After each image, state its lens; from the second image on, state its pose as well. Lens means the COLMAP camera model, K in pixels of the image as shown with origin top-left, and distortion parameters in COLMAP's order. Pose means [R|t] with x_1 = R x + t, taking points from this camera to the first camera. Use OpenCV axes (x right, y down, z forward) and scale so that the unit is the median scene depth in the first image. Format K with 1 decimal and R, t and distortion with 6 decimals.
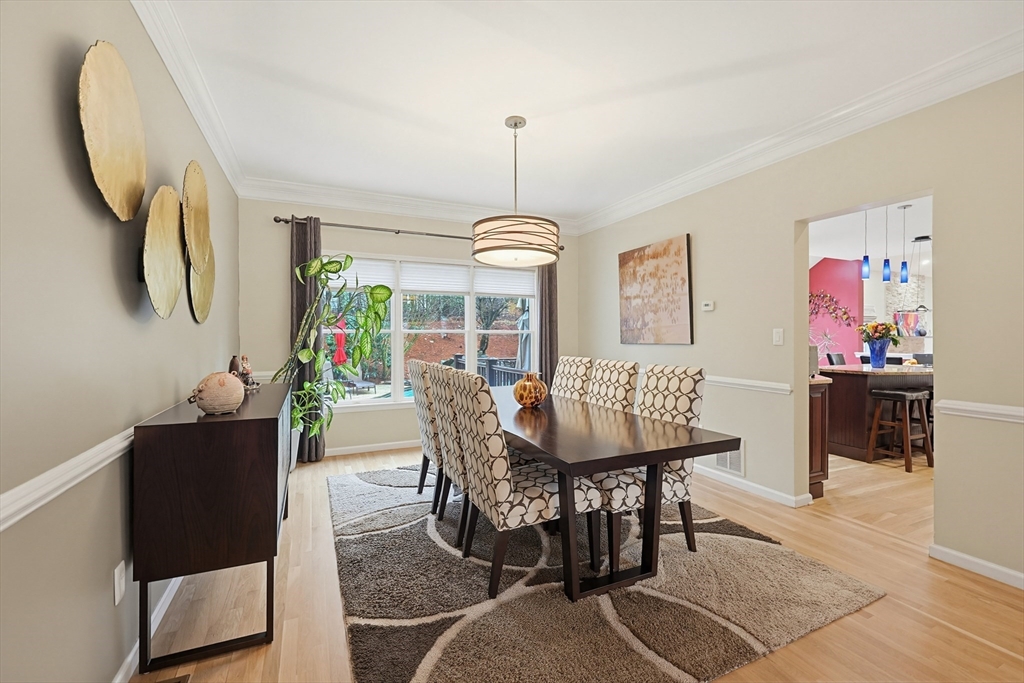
lens RADIAL K [[438.7, 0, 513.3], [0, 438.7, 339.6], [0, 0, 1]] dist [-0.003616, -0.000660]
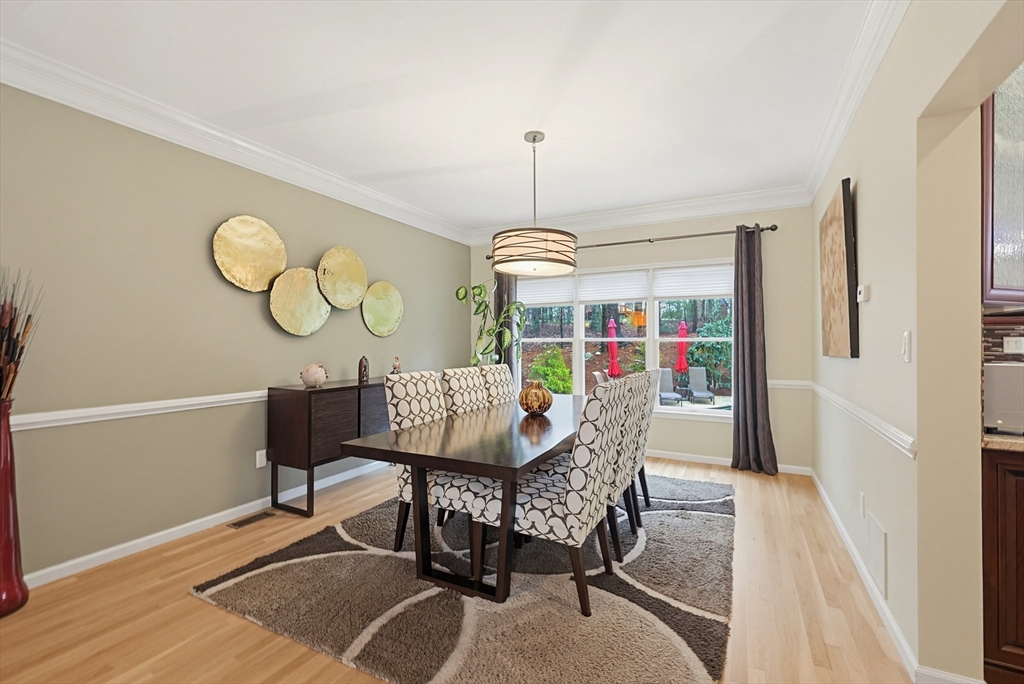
lens RADIAL K [[438.7, 0, 515.0], [0, 438.7, 339.9], [0, 0, 1]] dist [-0.003616, -0.000660]
pose [[0.610060, -0.006765, -0.792326, 0.983839], [-0.007410, 0.999871, -0.014243, -0.002748], [0.792320, 0.014560, 0.609931, 0.415754]]
